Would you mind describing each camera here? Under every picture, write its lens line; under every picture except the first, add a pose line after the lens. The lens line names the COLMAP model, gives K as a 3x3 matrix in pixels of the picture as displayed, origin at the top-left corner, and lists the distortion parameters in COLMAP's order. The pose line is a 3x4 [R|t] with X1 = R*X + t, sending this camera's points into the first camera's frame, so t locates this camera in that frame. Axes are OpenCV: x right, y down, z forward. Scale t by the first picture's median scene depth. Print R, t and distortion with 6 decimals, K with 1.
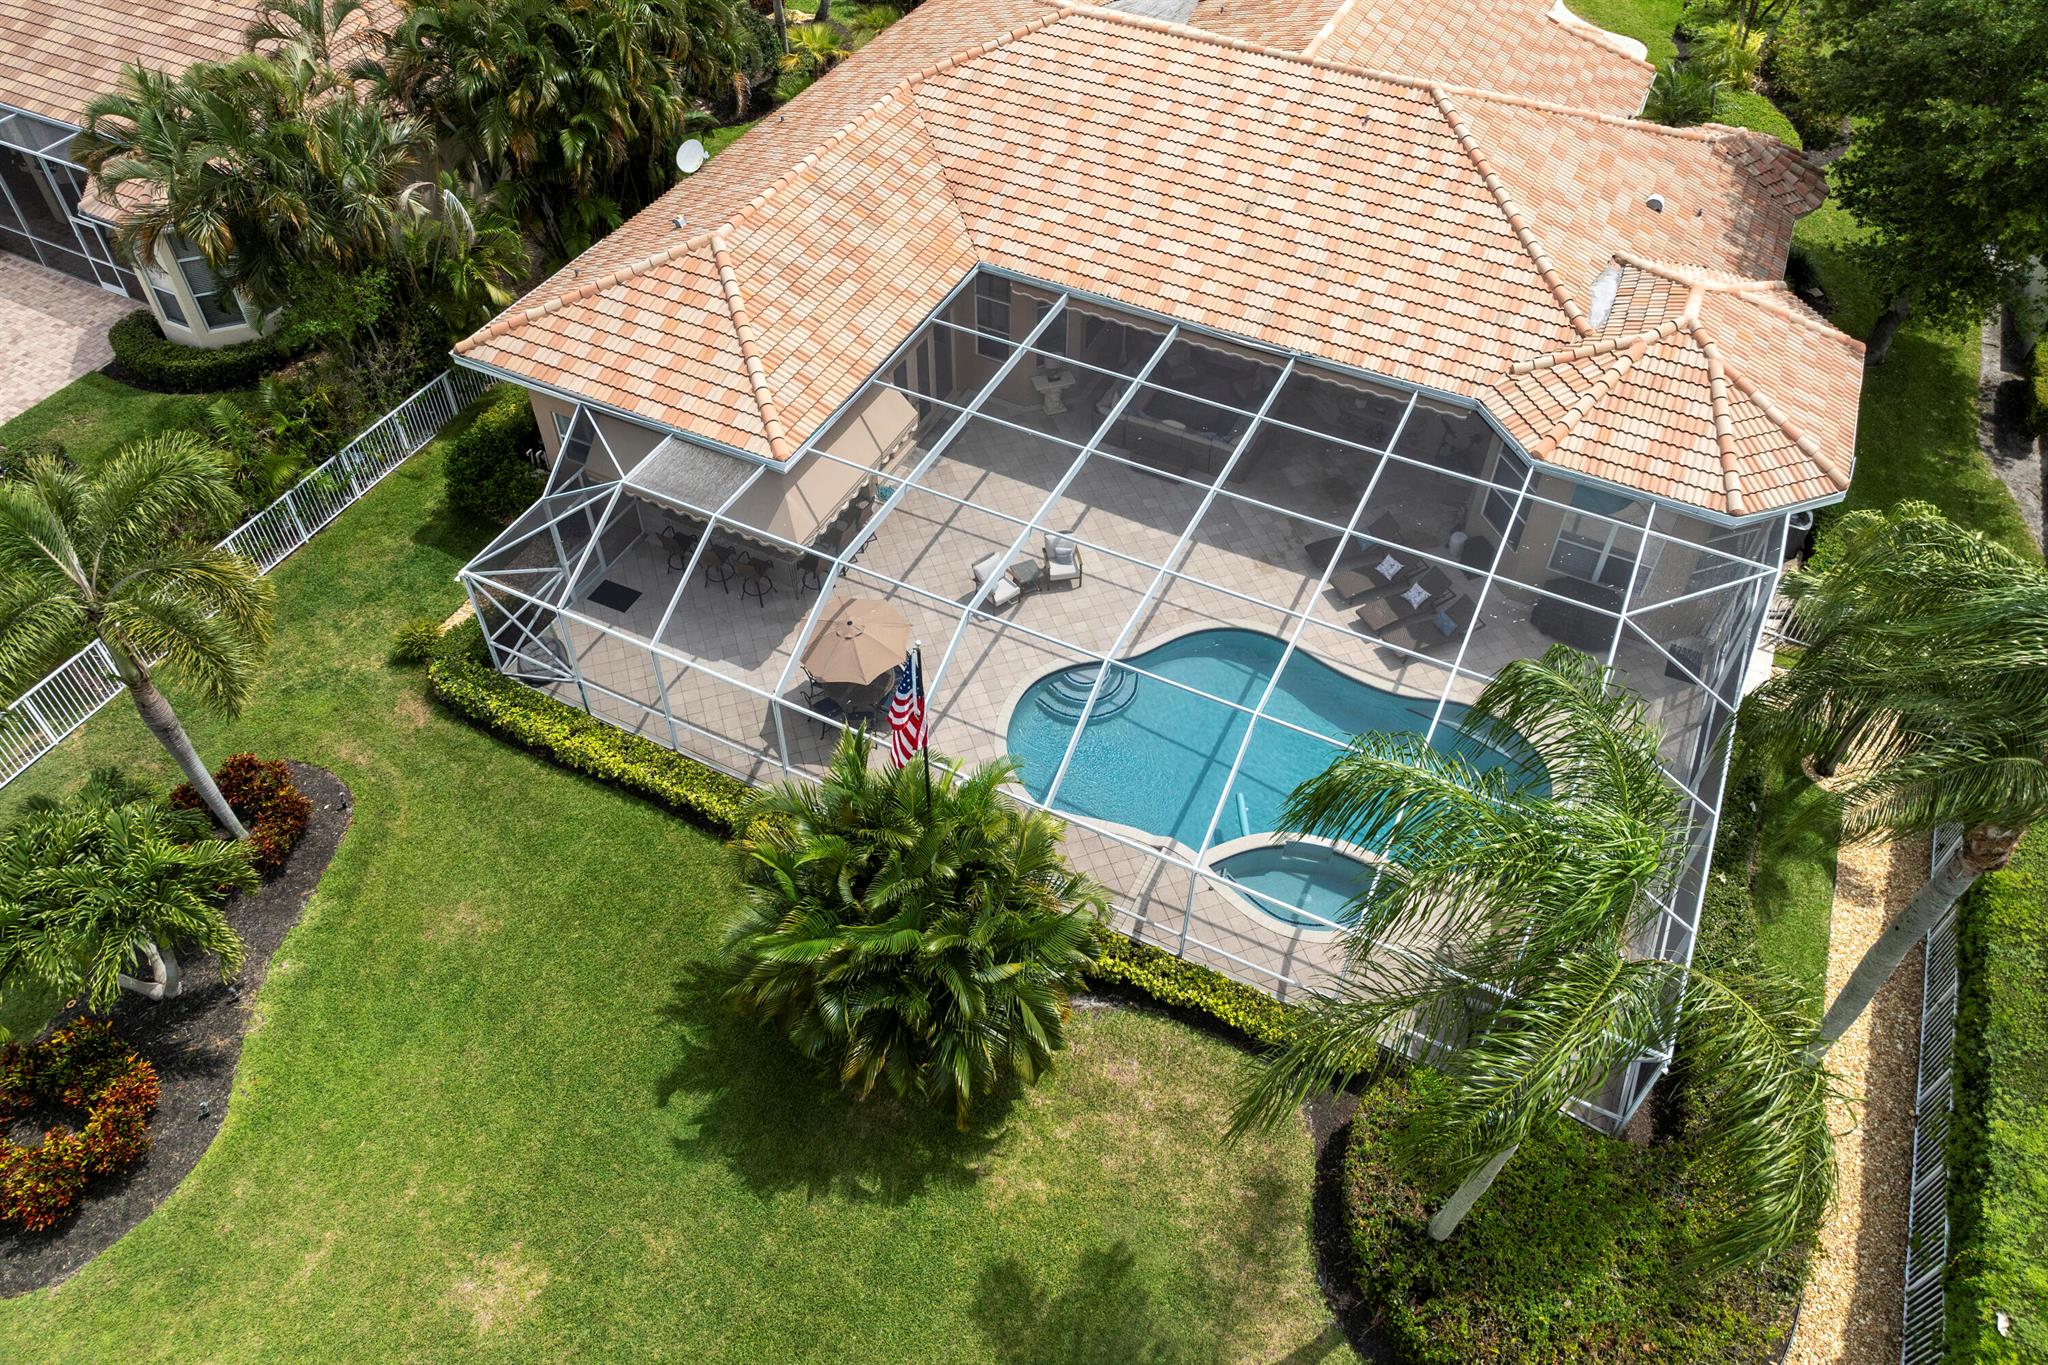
lens RADIAL K [[1451.1, 0, 1028.3], [0, 1451.1, 692.4], [0, 0, 1]] dist [0.002942, -0.000642]
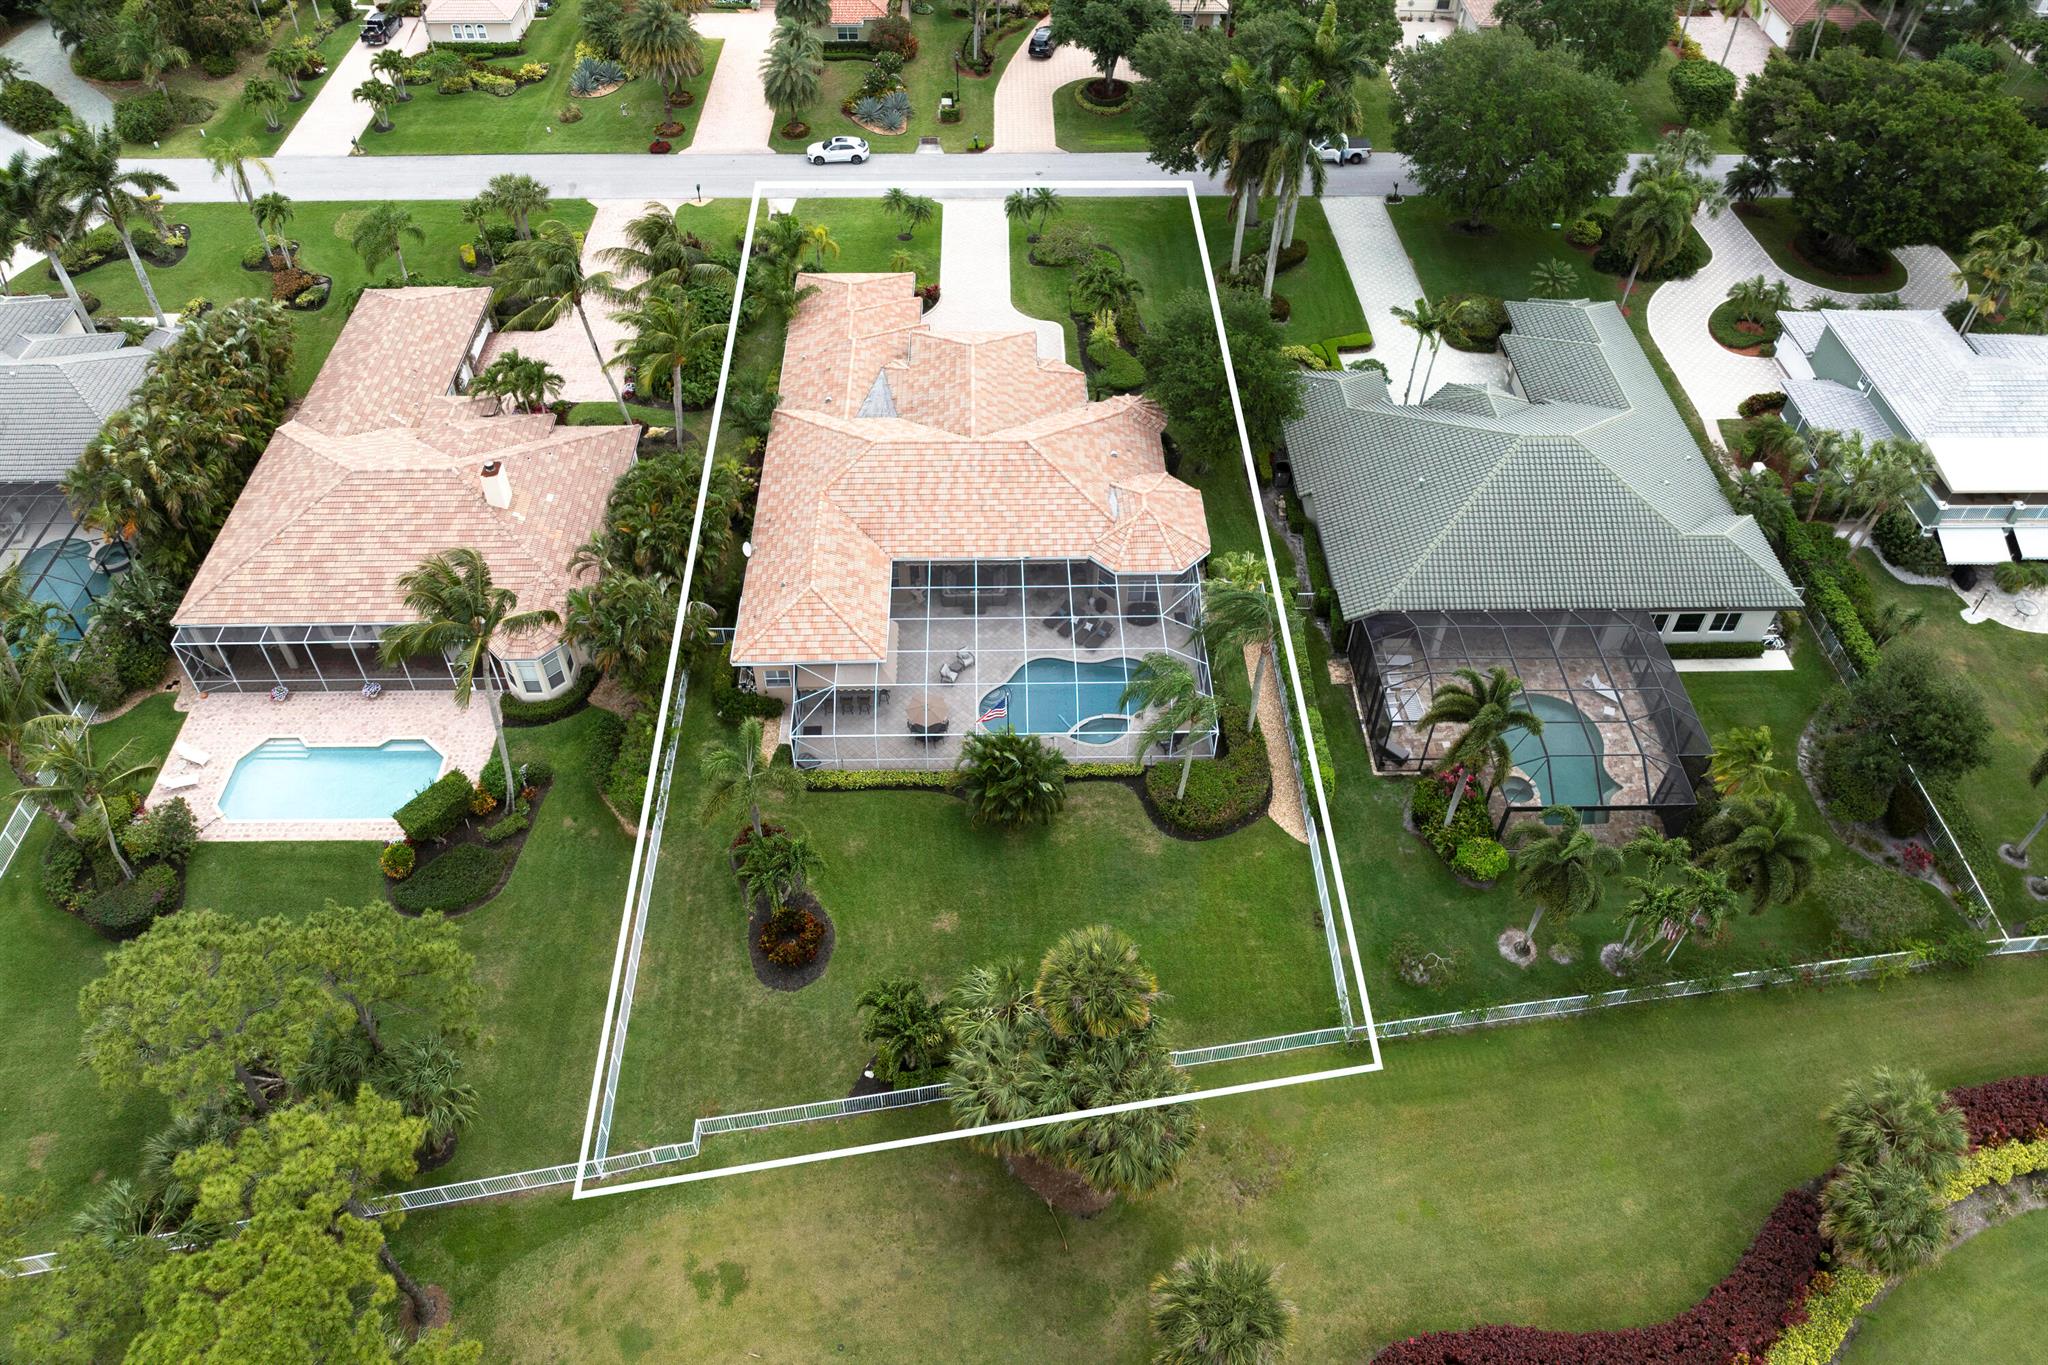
lens RADIAL K [[1451.1, 0, 1021.1], [0, 1451.1, 680.3], [0, 0, 1]] dist [0.002942, -0.000642]
pose [[0.893204, -0.340385, 0.293811, -0.705815], [0.338913, 0.939053, 0.057590, -0.178013], [-0.295507, 0.048137, 0.954127, -1.611348]]
